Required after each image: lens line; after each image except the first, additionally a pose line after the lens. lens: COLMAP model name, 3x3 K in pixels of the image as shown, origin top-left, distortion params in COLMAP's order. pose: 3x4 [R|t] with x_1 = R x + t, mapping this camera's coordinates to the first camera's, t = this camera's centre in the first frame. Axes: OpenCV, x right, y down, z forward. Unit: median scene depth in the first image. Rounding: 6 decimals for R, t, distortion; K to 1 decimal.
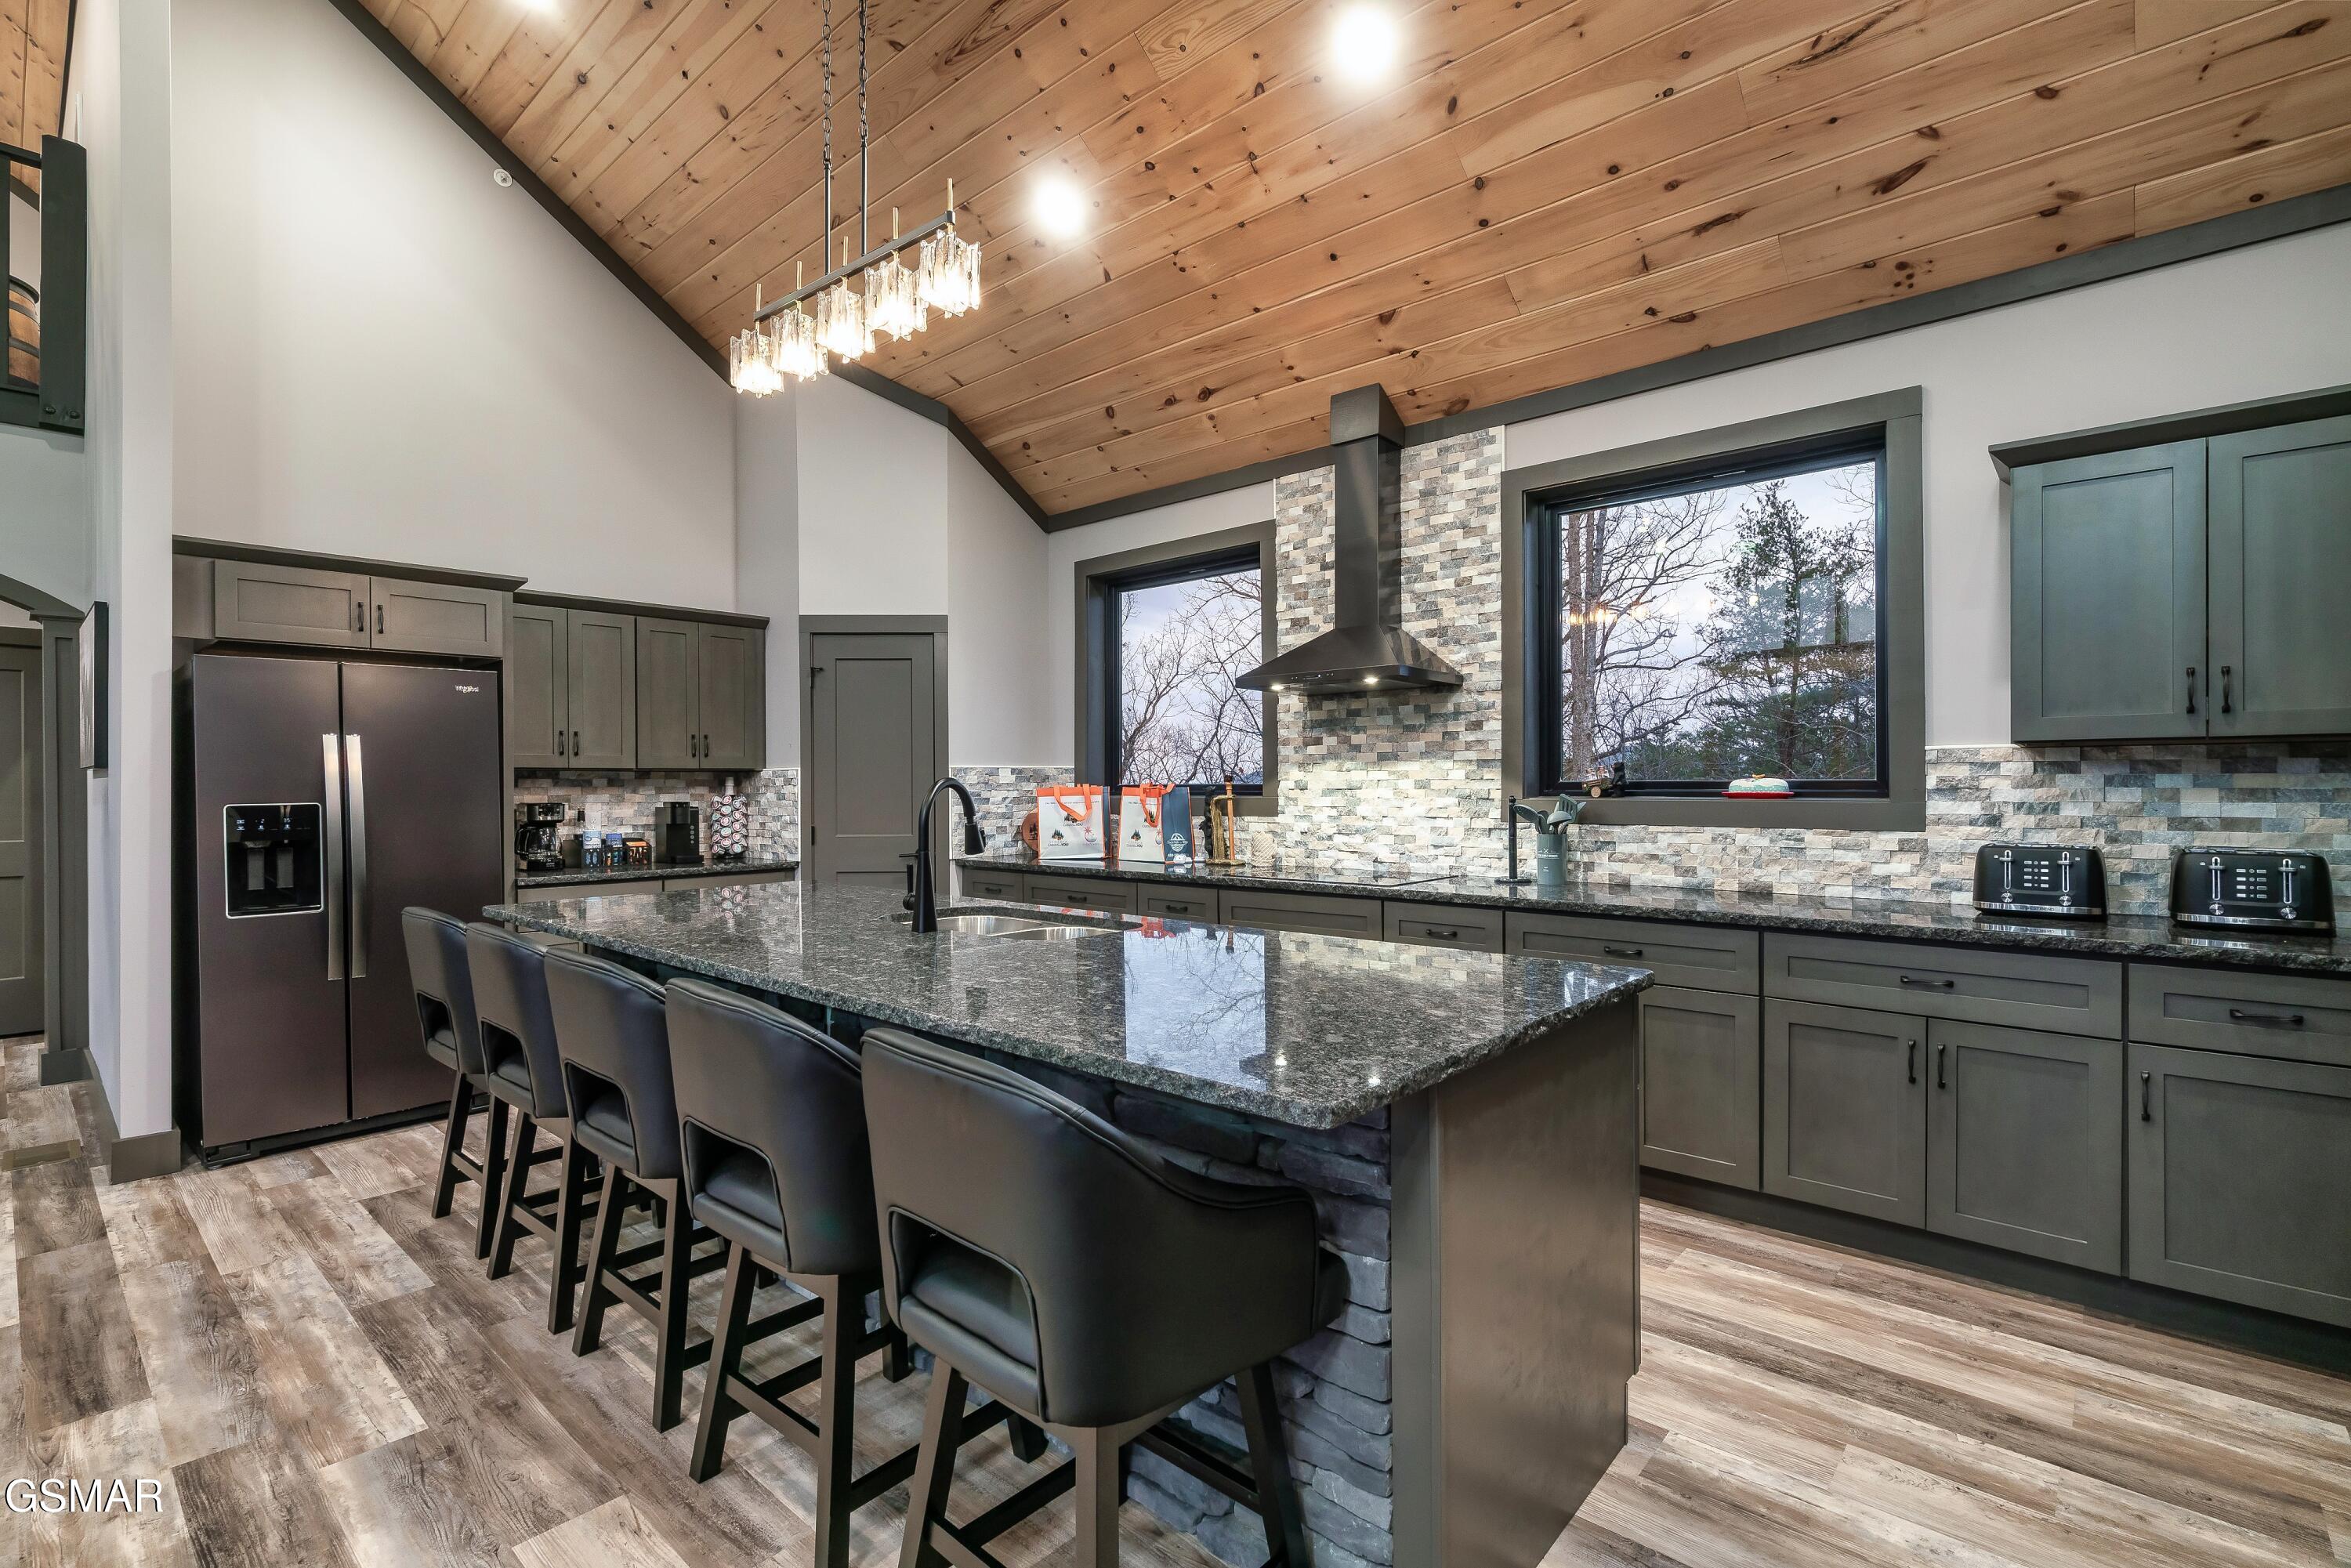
lens RADIAL K [[1069.7, 0, 1169.7], [0, 1069.7, 788.4], [0, 0, 1]] dist [-0.008990, 0.005125]
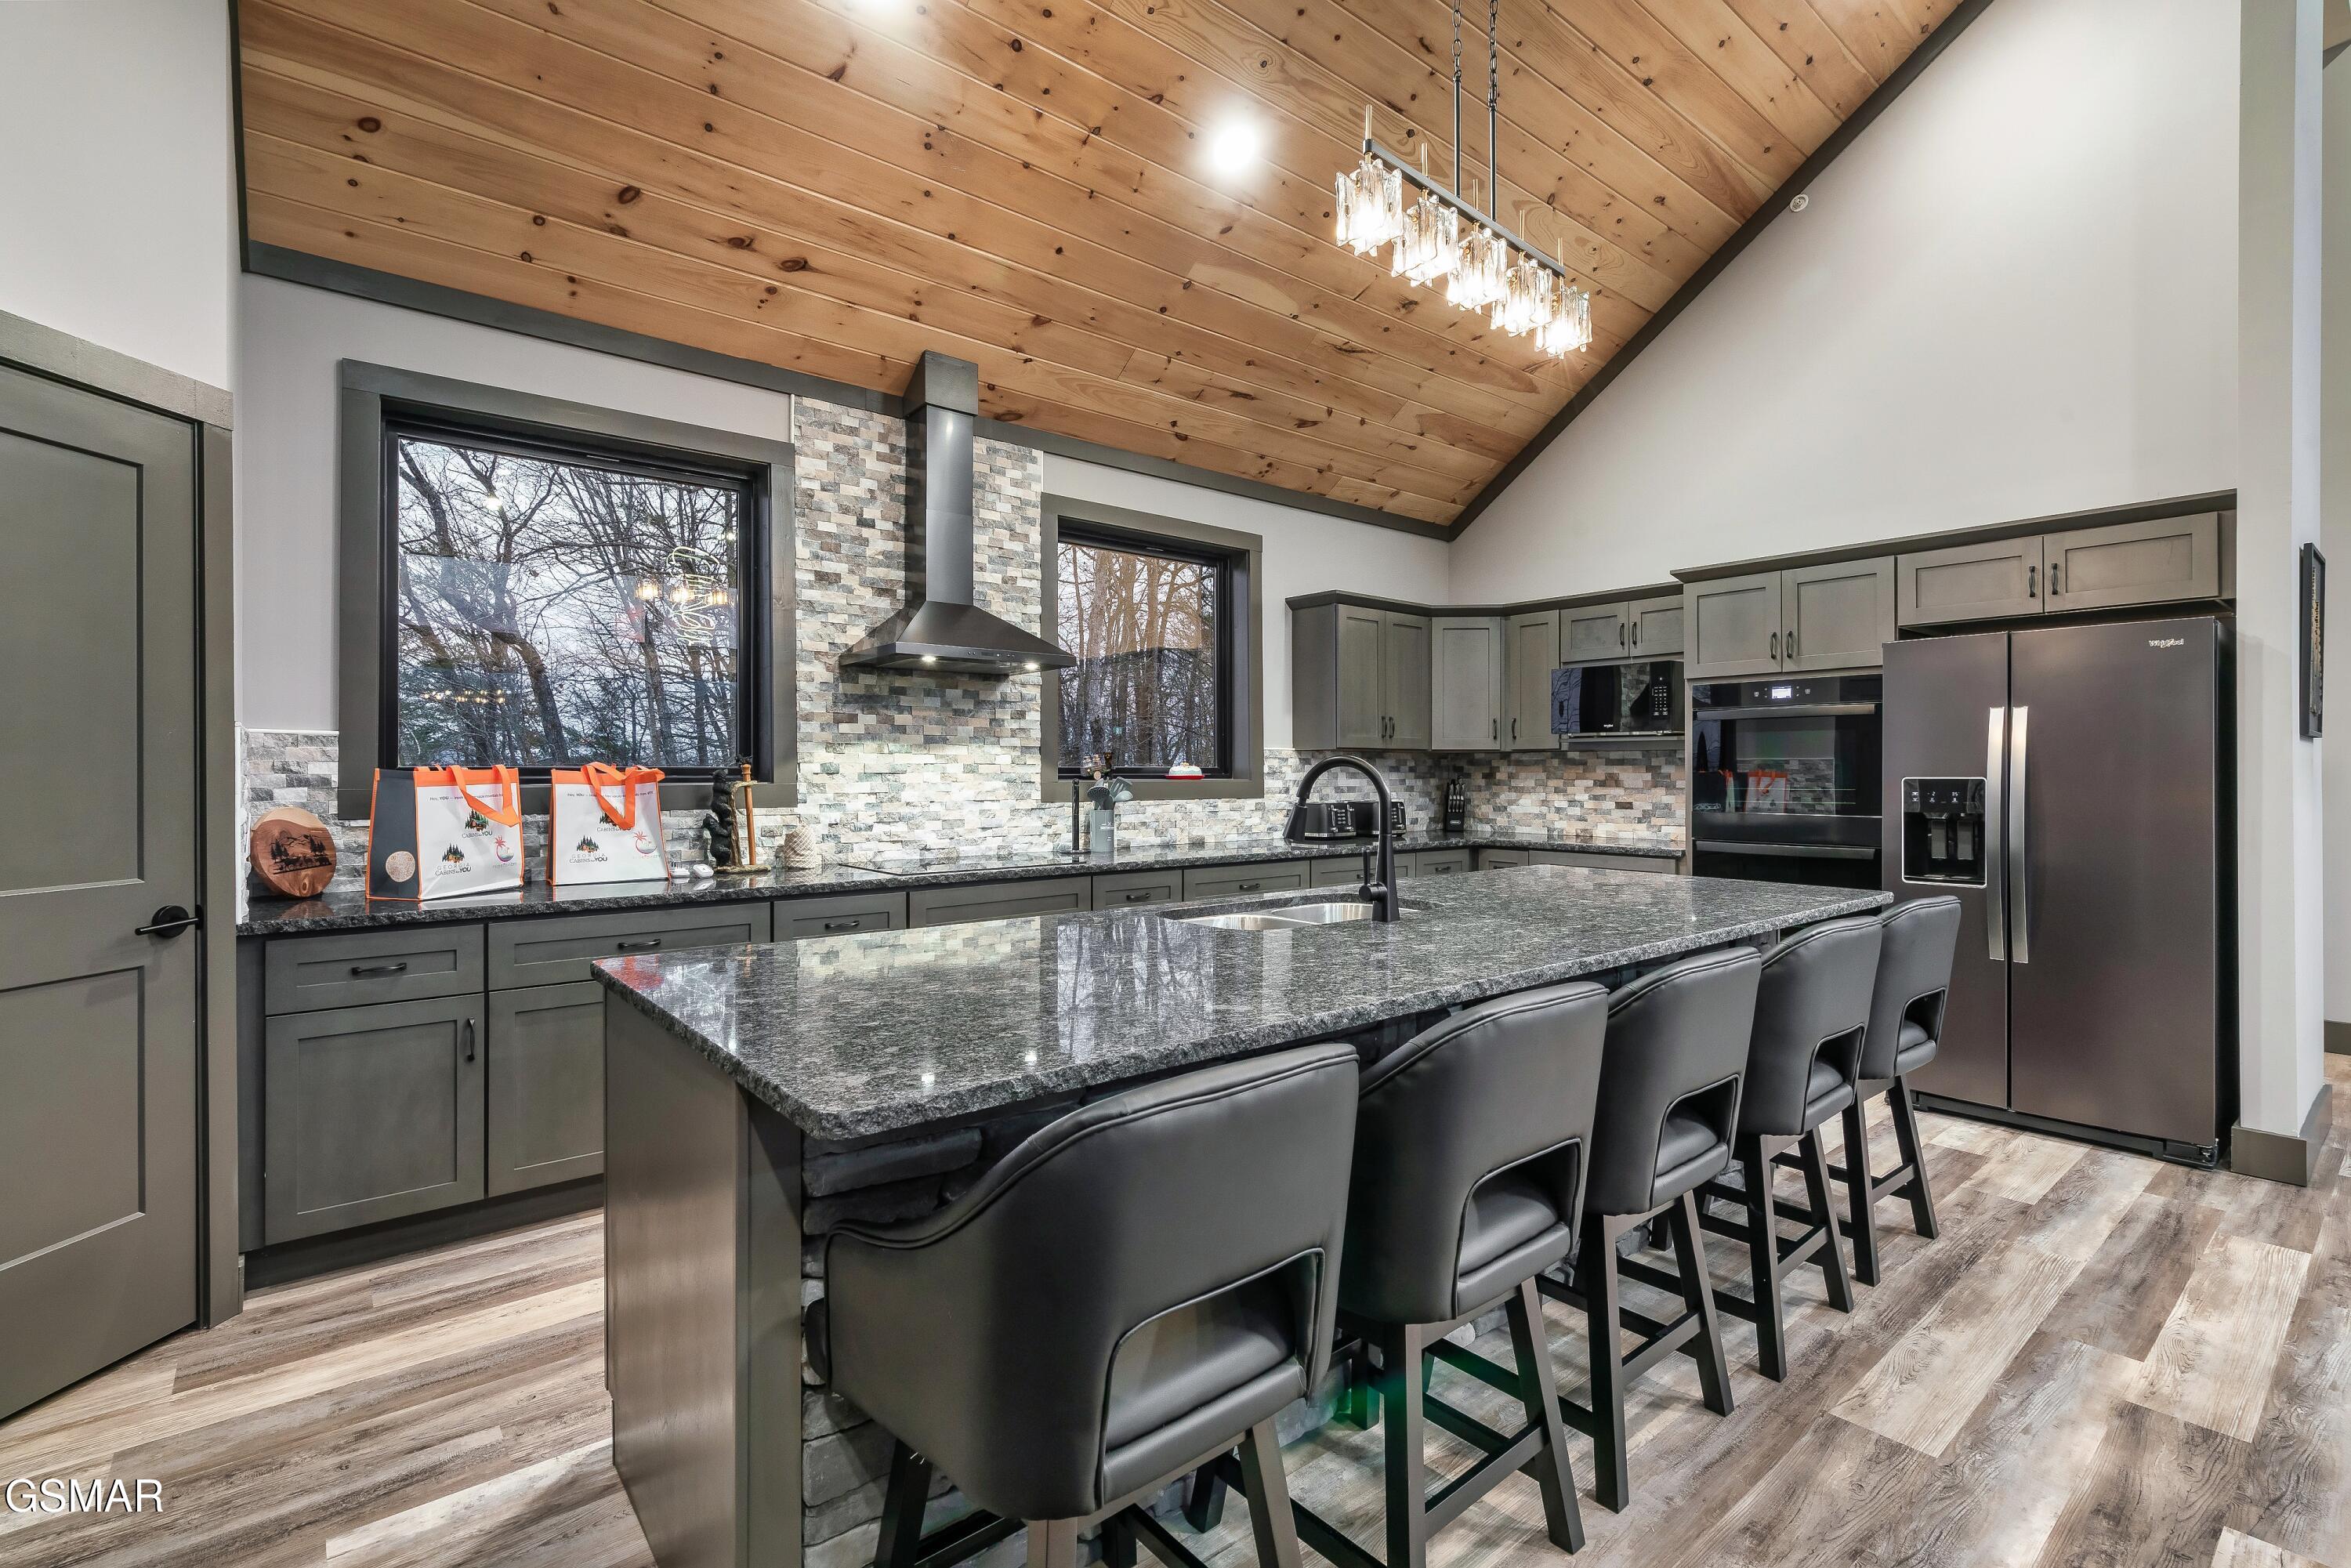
lens RADIAL K [[1069.7, 0, 1174.5], [0, 1069.7, 770.8], [0, 0, 1]] dist [-0.008990, 0.005125]
pose [[0.146952, 0.003766, 0.989136, -0.759483], [0.001016, 0.999992, -0.003958, 0.002745], [-0.989143, 0.001587, 0.146947, 0.672503]]
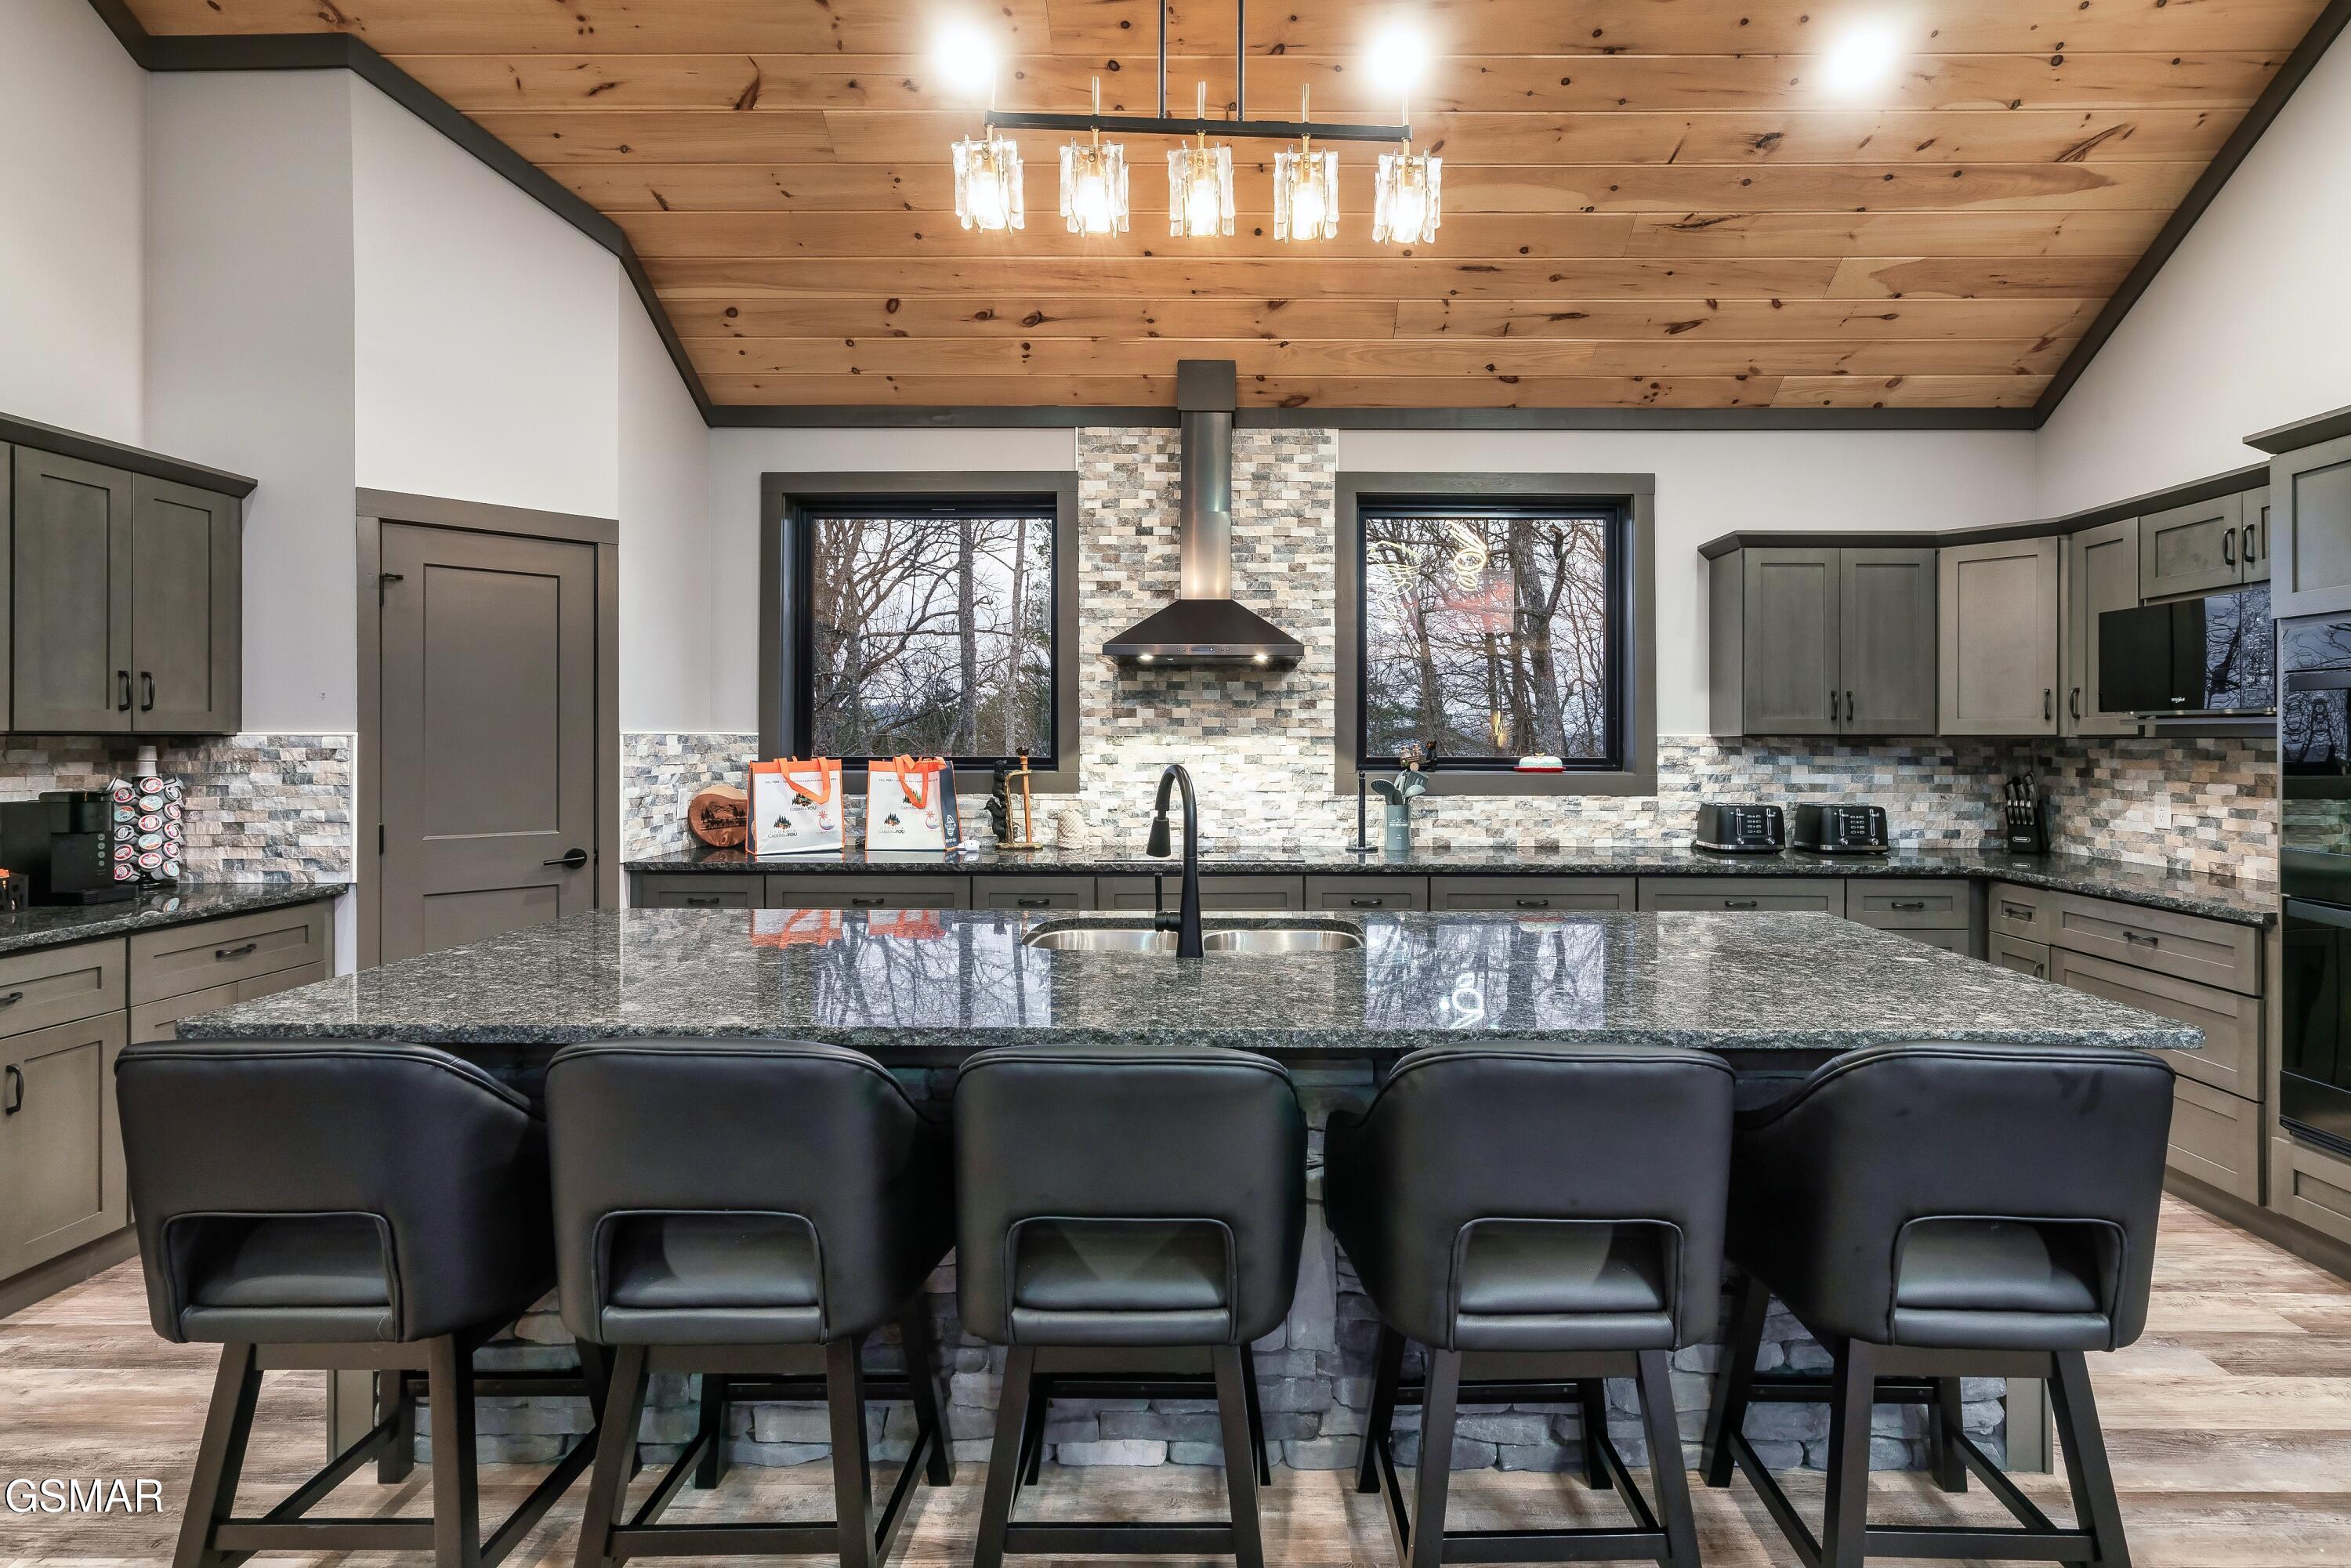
lens RADIAL K [[1069.7, 0, 1240.1], [0, 1069.7, 730.5], [0, 0, 1]] dist [-0.008990, 0.005125]
pose [[0.745005, 0.011669, 0.666957, -0.468507], [-0.004422, 0.999911, -0.012556, -0.018670], [-0.667045, 0.006405, 0.744990, 0.247745]]
